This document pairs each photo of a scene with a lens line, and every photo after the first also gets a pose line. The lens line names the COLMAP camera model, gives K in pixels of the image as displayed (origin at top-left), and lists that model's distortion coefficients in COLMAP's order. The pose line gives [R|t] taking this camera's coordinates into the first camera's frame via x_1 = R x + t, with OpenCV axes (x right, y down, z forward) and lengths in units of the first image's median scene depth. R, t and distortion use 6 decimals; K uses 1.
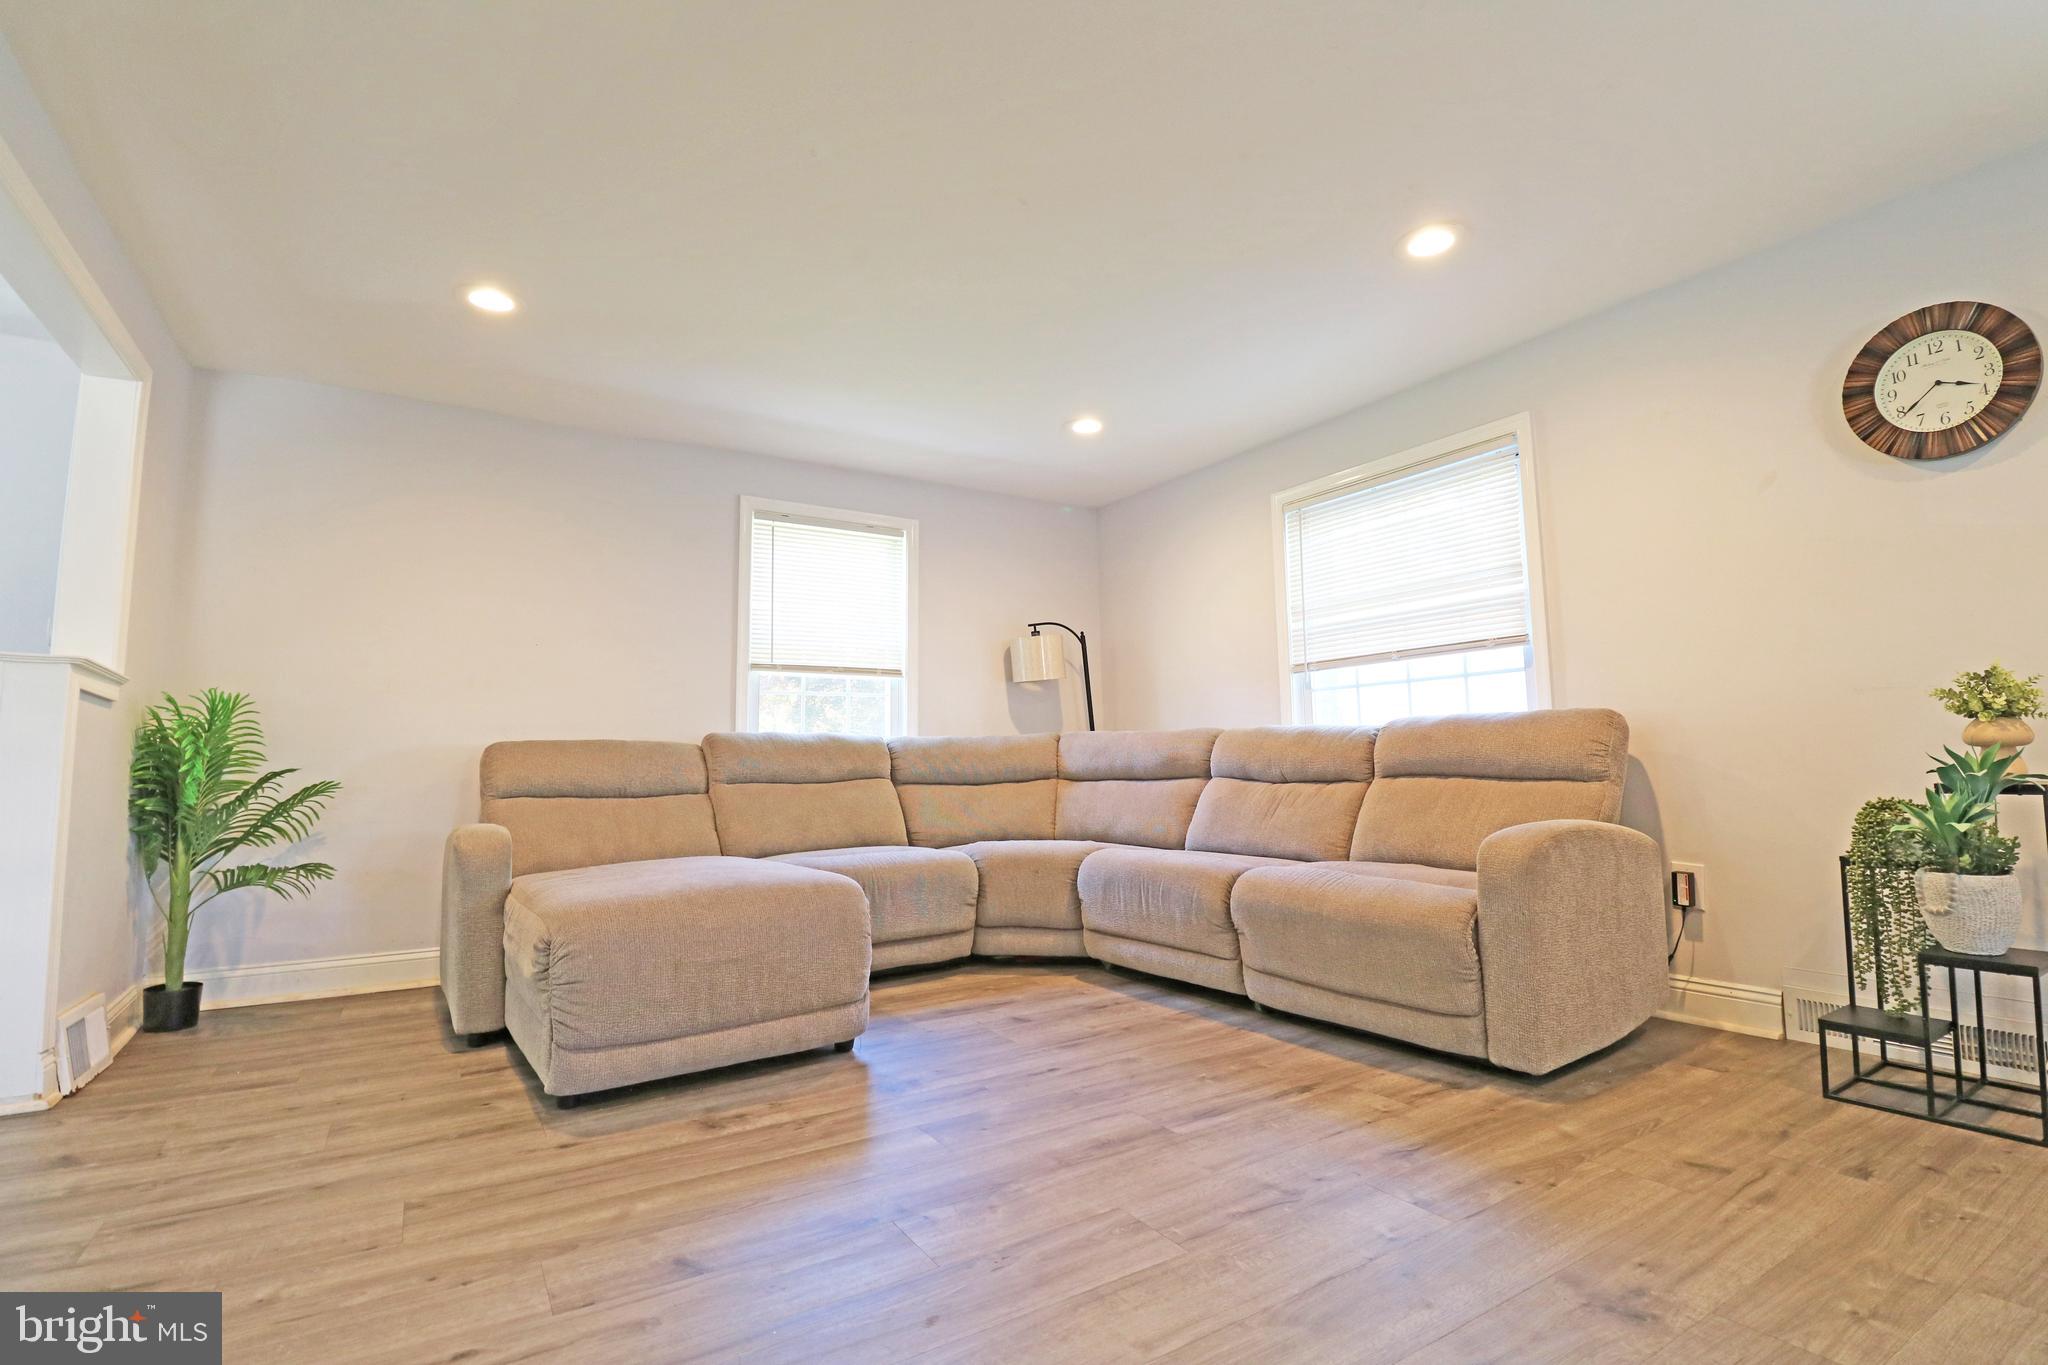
lens RADIAL K [[951.4, 0, 1035.0], [0, 951.4, 663.5], [0, 0, 1]] dist [-0.000705, -0.012364]
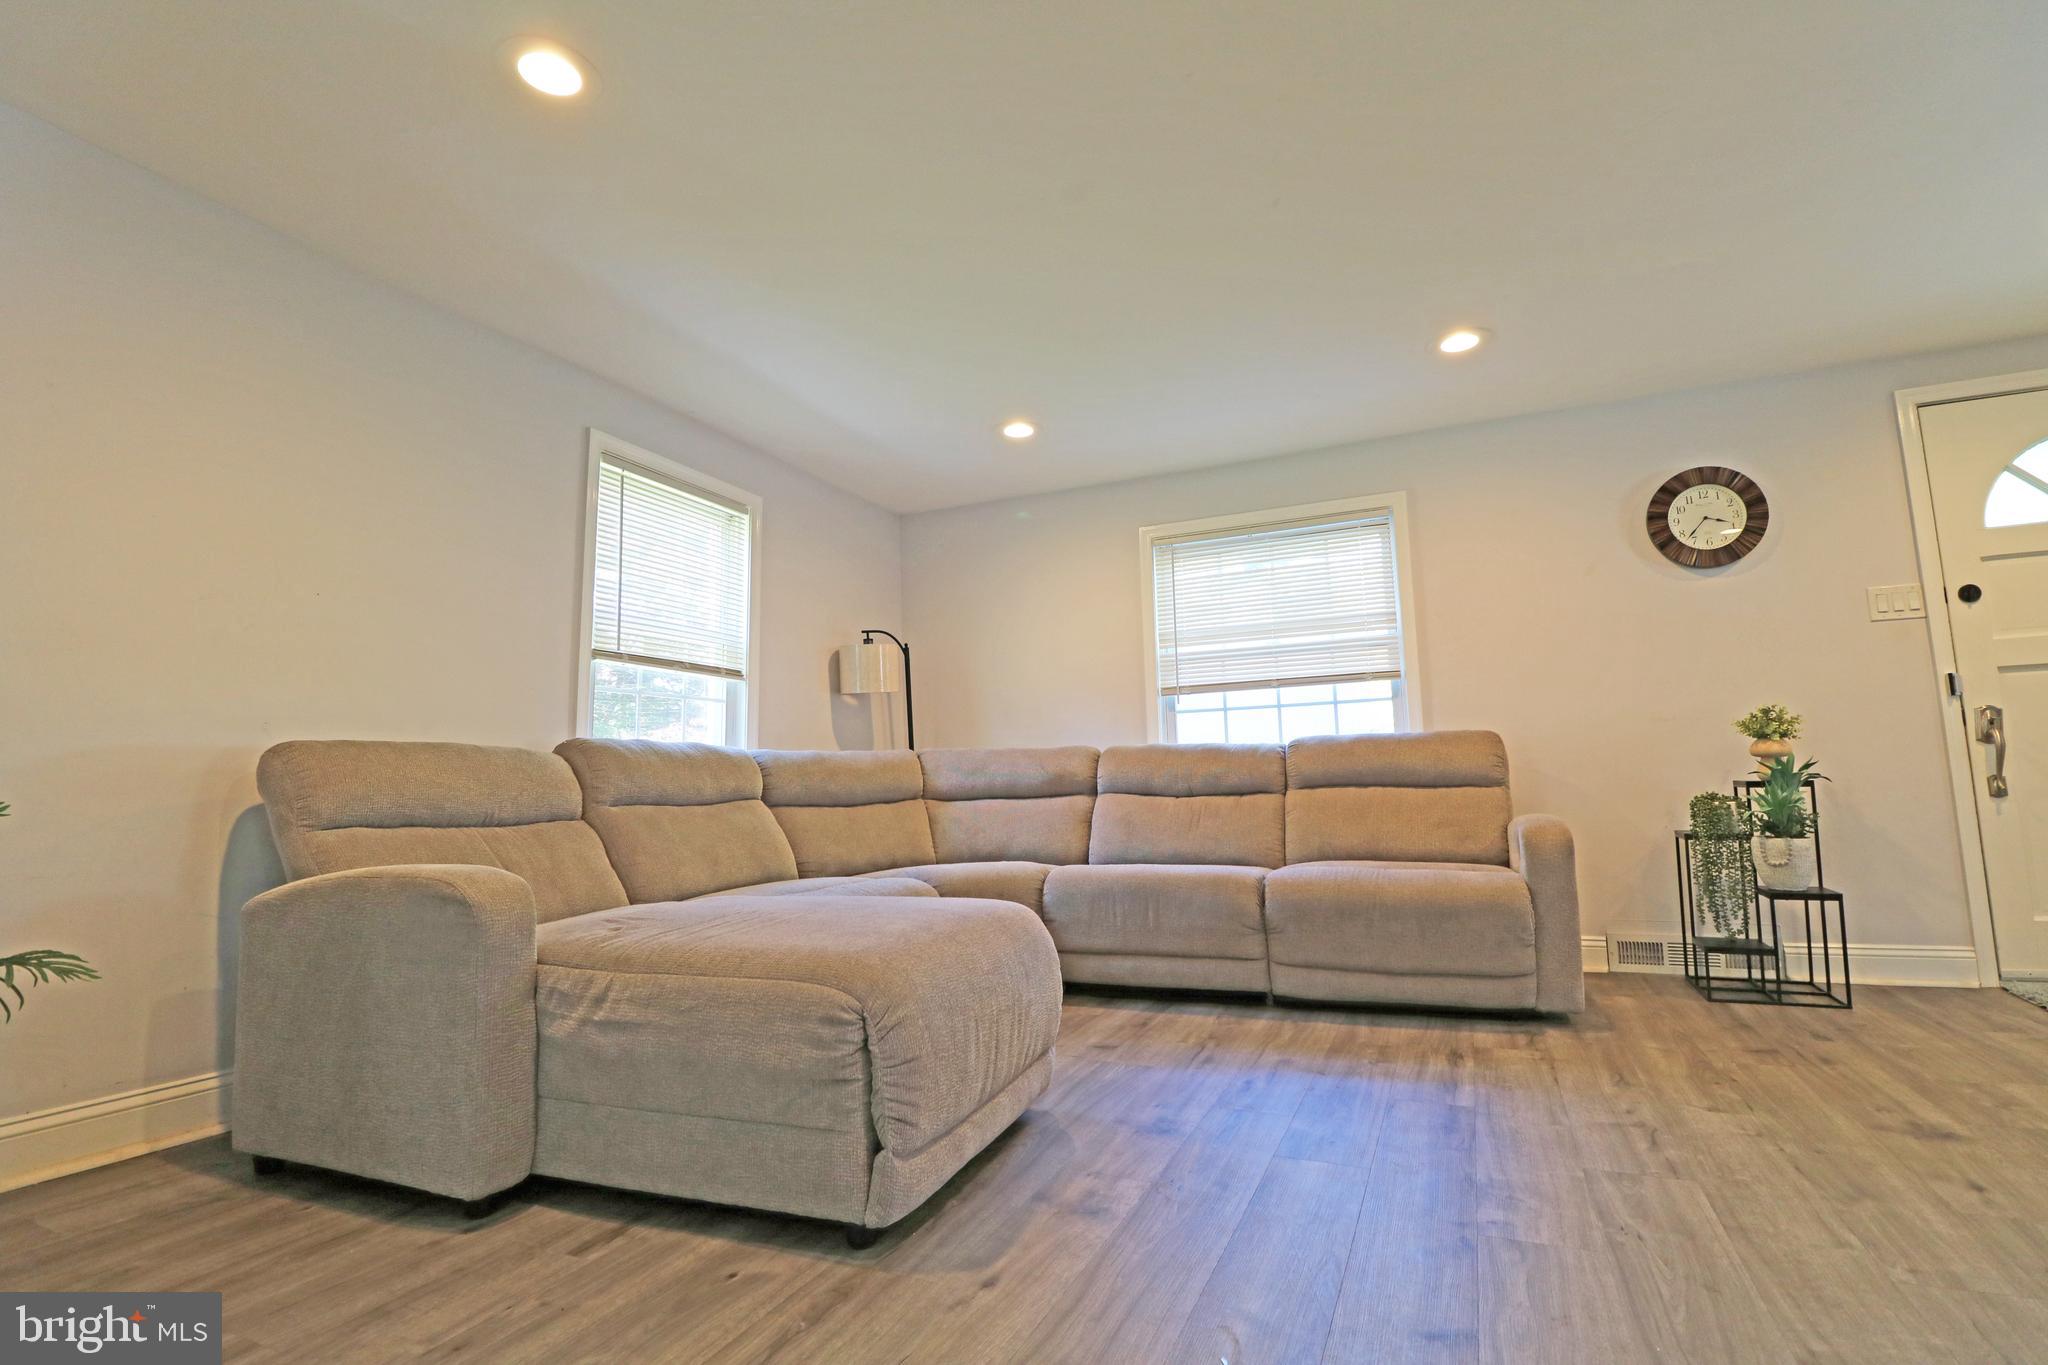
lens RADIAL K [[949.0, 0, 1034.1], [0, 949.0, 669.6], [0, 0, 1]] dist [-0.001595, -0.012583]
pose [[0.837190, 0.063234, 0.543244, -0.541660], [-0.045383, 0.997900, -0.046218, 0.045920], [-0.545026, 0.014039, 0.838302, 0.227388]]
